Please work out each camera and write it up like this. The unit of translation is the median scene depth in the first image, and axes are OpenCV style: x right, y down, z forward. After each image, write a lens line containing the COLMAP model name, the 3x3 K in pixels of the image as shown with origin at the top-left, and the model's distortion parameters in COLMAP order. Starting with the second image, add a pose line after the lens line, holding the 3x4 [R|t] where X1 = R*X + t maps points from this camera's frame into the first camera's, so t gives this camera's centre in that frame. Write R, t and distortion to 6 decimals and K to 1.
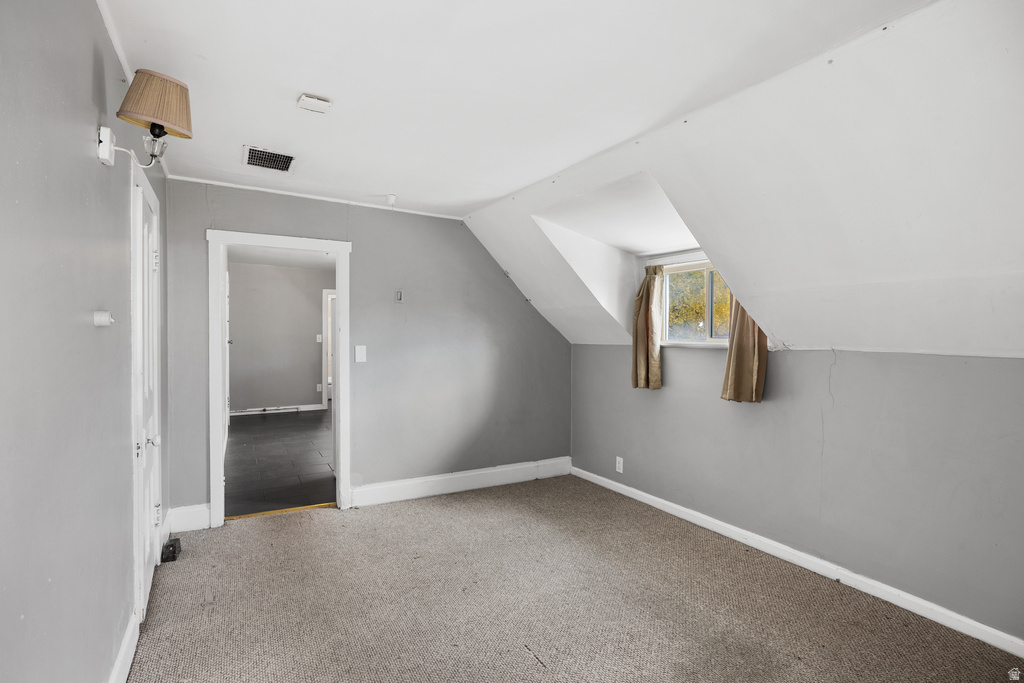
lens RADIAL K [[540.2, 0, 513.1], [0, 540.2, 334.7], [0, 0, 1]] dist [-0.016610, -0.000191]
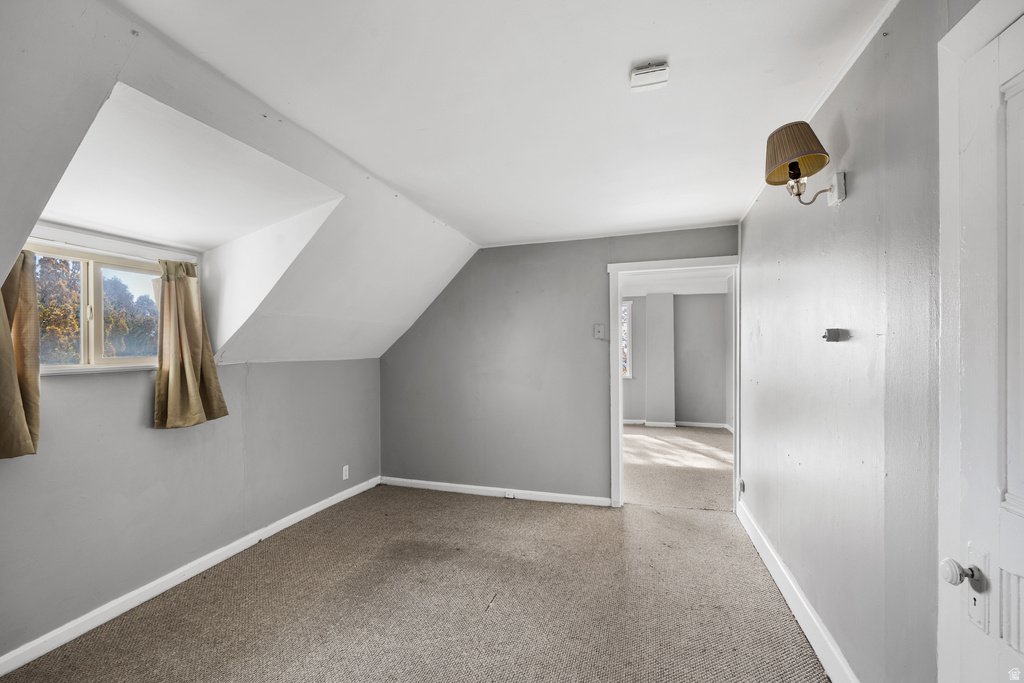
lens RADIAL K [[459.1, 0, 507.2], [0, 459.1, 343.7], [0, 0, 1]] dist [-0.023209, 0.000415]
pose [[-0.718218, 0.002284, 0.695815, -0.565256], [0.006361, 0.999974, 0.003283, -0.014861], [-0.695790, 0.006784, -0.718214, 1.325179]]
